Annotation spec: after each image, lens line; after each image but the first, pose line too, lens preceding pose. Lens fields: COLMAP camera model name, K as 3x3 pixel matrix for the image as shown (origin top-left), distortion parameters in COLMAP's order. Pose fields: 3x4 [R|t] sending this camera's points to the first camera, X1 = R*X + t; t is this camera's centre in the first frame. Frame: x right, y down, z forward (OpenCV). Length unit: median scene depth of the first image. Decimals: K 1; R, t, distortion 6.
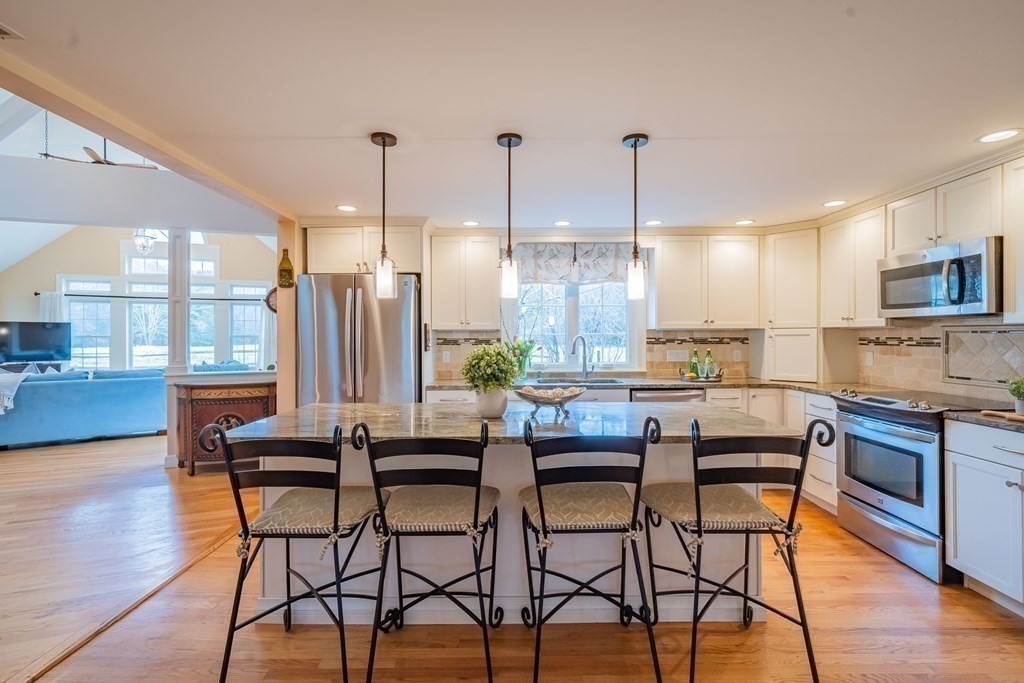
lens RADIAL K [[471.3, 0, 512.9], [0, 471.3, 336.9], [0, 0, 1]] dist [0.004595, 0.000915]
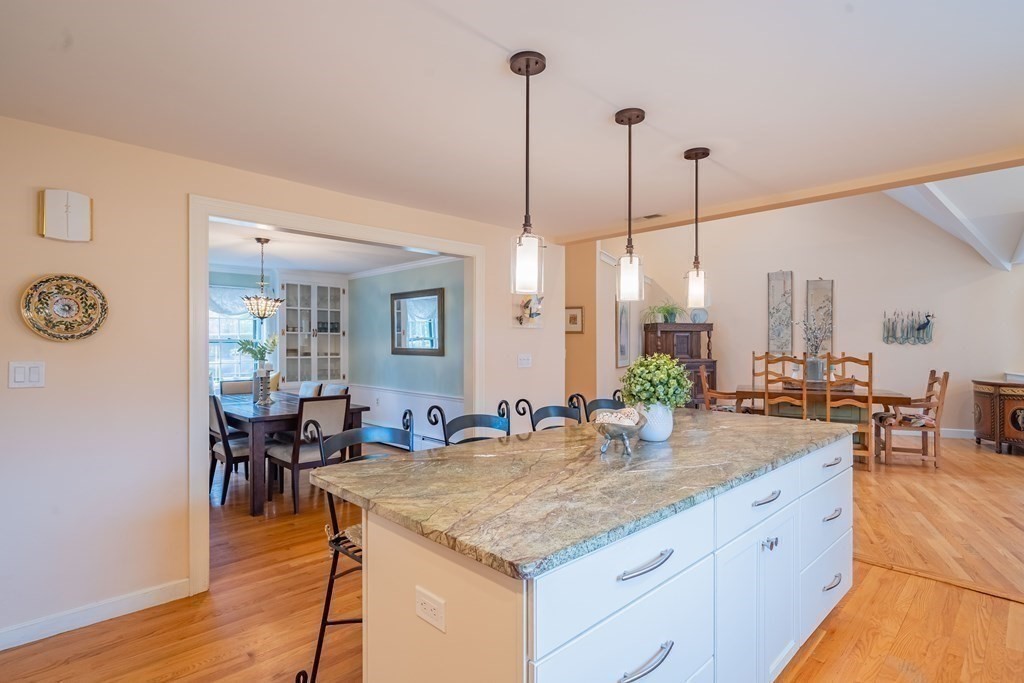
lens RADIAL K [[519.9, 0, 506.7], [0, 519.9, 345.1], [0, 0, 1]] dist [0.002986, 0.000396]
pose [[-0.721401, 0.002592, -0.692513, 0.411838], [0.000457, 0.999995, 0.003267, -0.001319], [0.692518, 0.002040, -0.721398, 0.790103]]
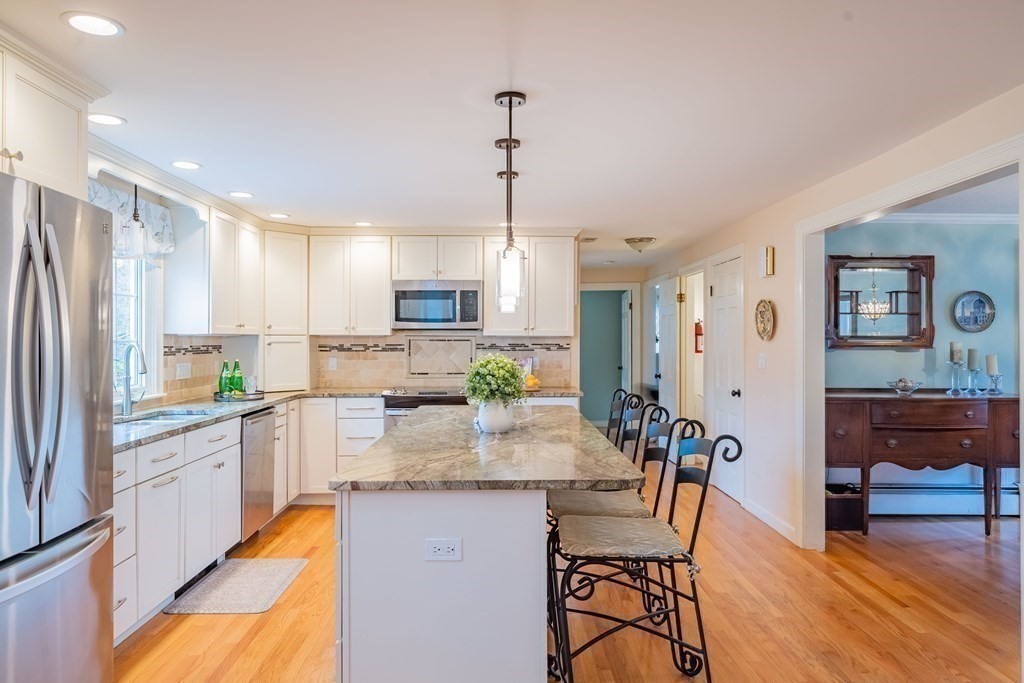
lens RADIAL K [[697.1, 0, 510.8], [0, 697.1, 339.6], [0, 0, 1]] dist [-0.007408, 0.002470]
pose [[-0.007143, 0.003088, 0.999970, -0.734759], [0.002312, 0.999993, -0.003072, -0.003545], [-0.999972, 0.002290, -0.007150, 0.510837]]
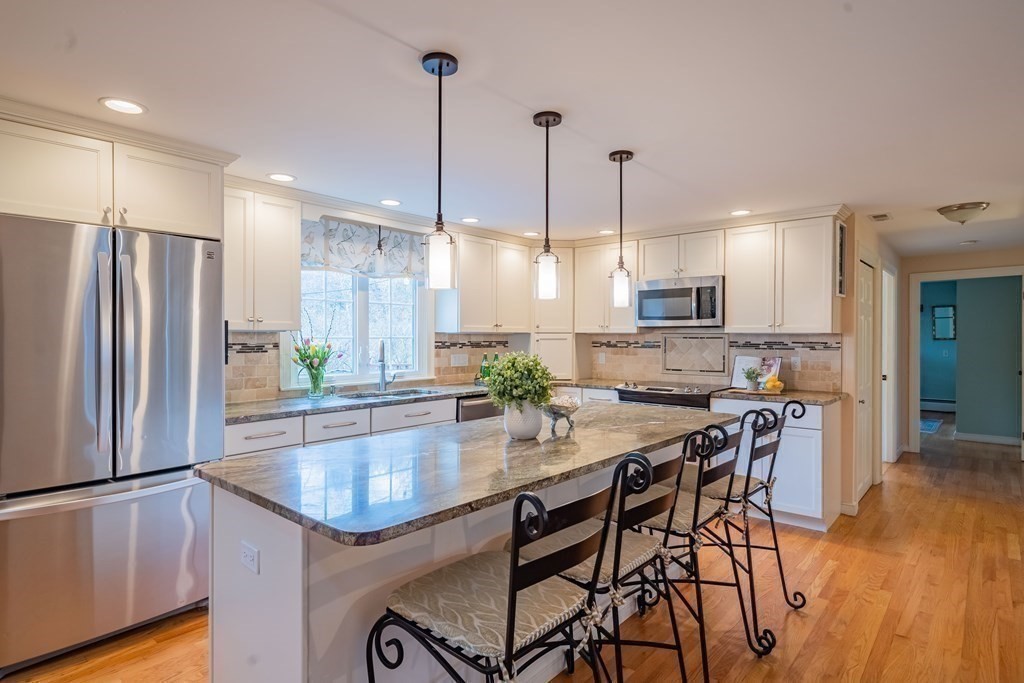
lens RADIAL K [[541.4, 0, 509.6], [0, 541.4, 340.5], [0, 0, 1]] dist [-0.004103, 0.000293]
pose [[0.665801, -0.000697, 0.746129, -0.408931], [-0.002333, 0.999993, 0.003015, -0.003597], [-0.746126, -0.003748, 0.665794, 0.194219]]
